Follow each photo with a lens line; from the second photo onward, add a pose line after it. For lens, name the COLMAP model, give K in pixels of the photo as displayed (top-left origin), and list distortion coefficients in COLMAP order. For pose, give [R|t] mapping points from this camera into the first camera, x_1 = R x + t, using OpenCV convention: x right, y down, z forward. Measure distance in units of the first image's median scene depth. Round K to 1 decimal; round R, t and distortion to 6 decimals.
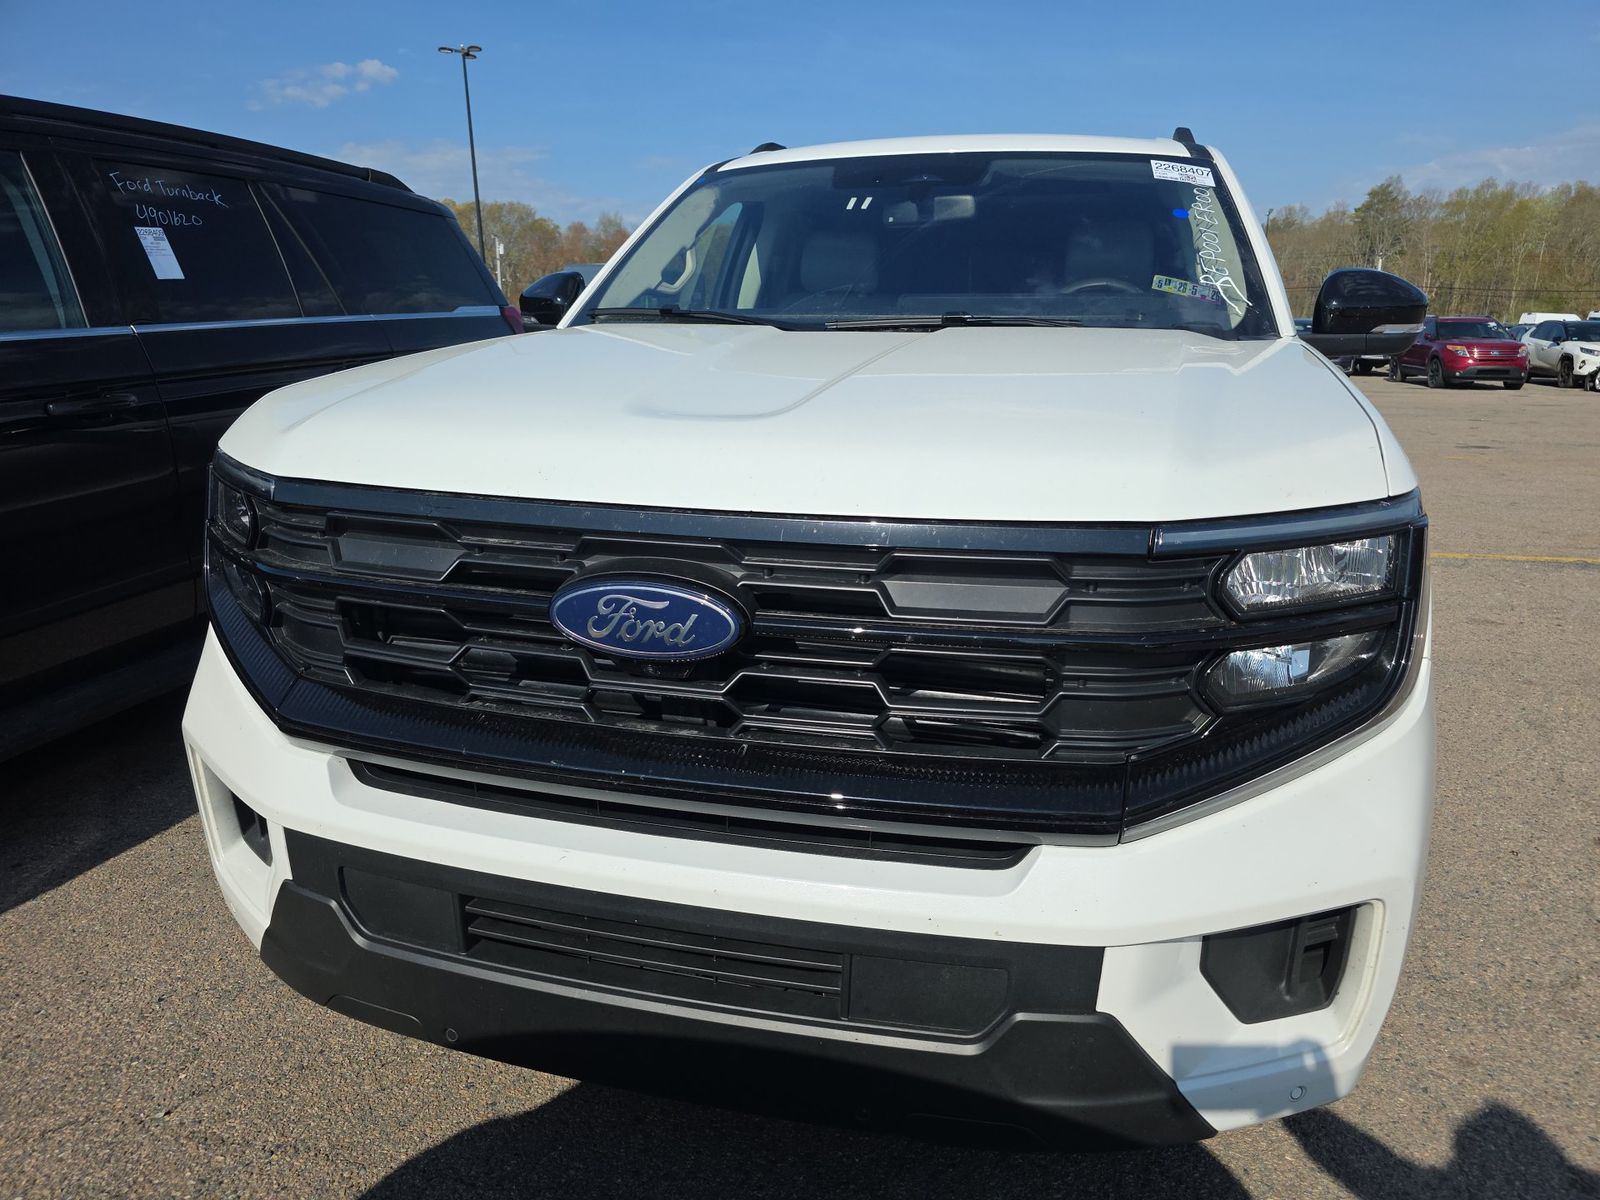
lens RADIAL K [[1063.6, 0, 806.5], [0, 1063.6, 600.4], [0, 0, 1]] dist [0.029836, -0.011505]
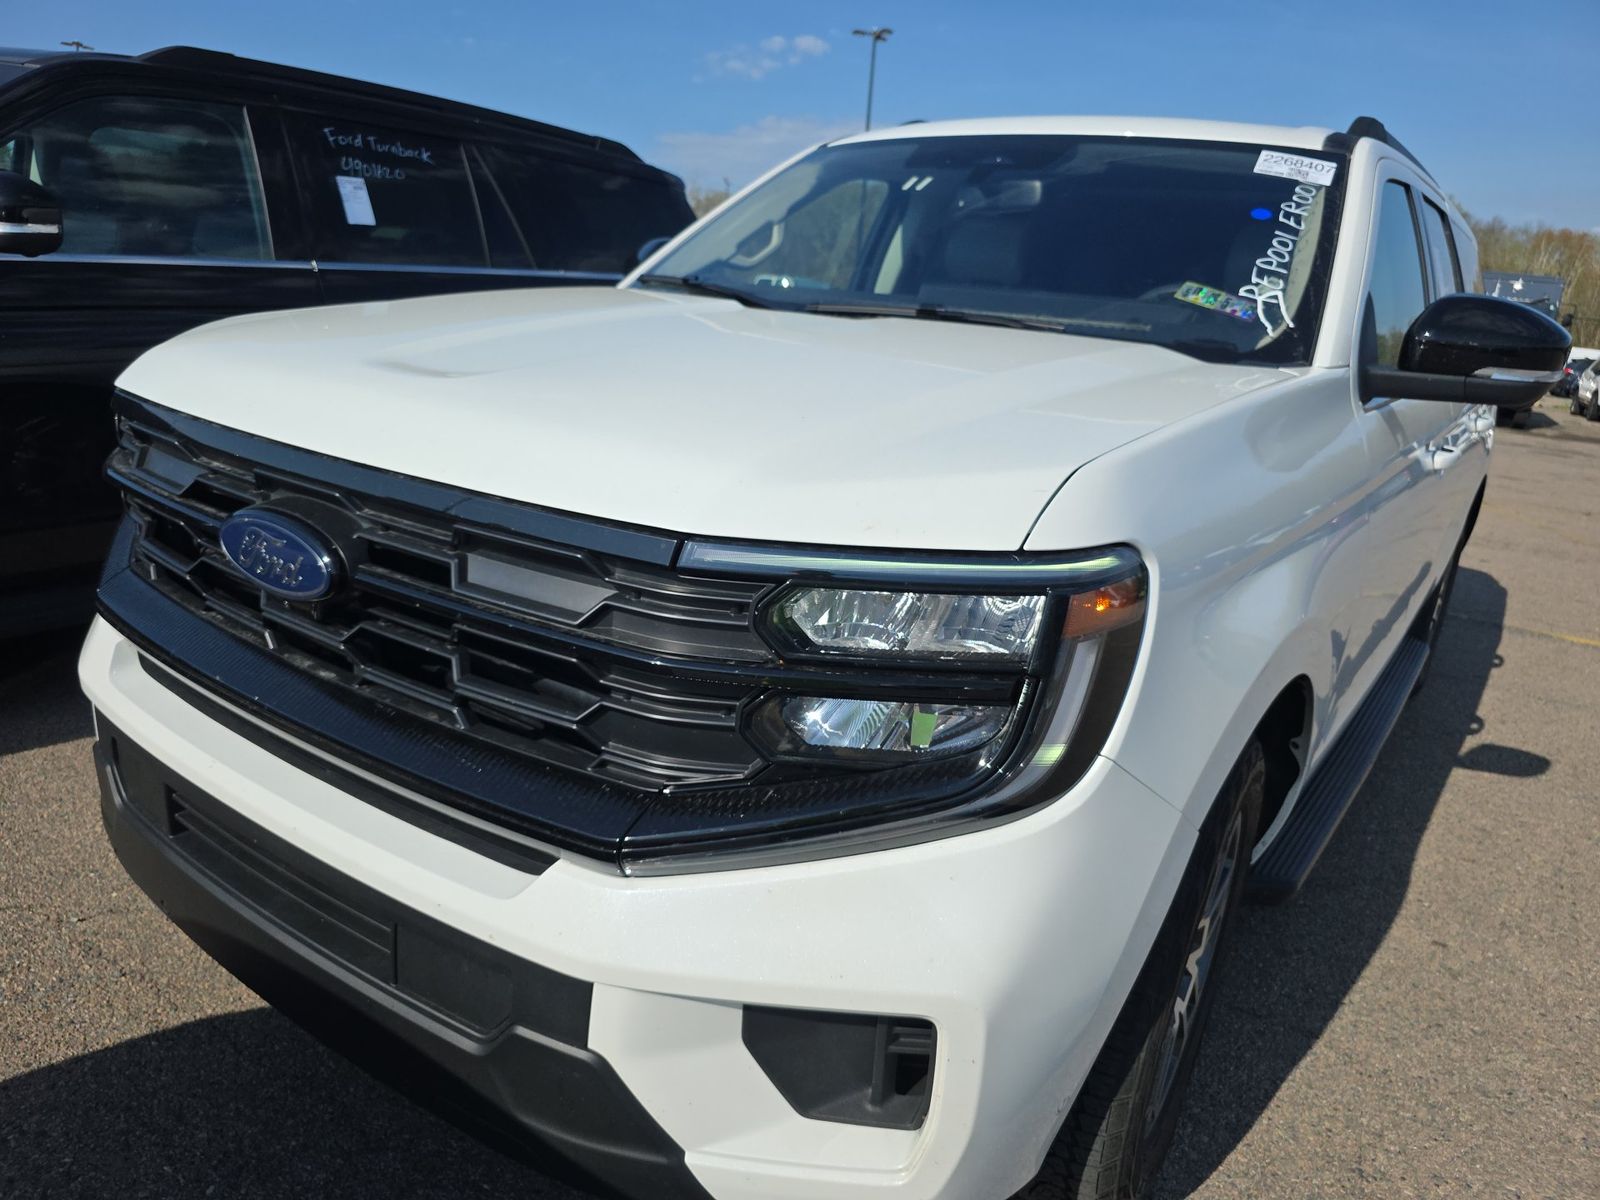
lens RADIAL K [[1063.6, 0, 808.3], [0, 1063.6, 604.4], [0, 0, 1]] dist [0.029836, -0.011505]
pose [[0.937463, 0.168940, -0.304340, 0.347579], [-0.164450, 0.985553, 0.040526, -0.033081], [0.306789, 0.012057, 0.951701, 0.090274]]
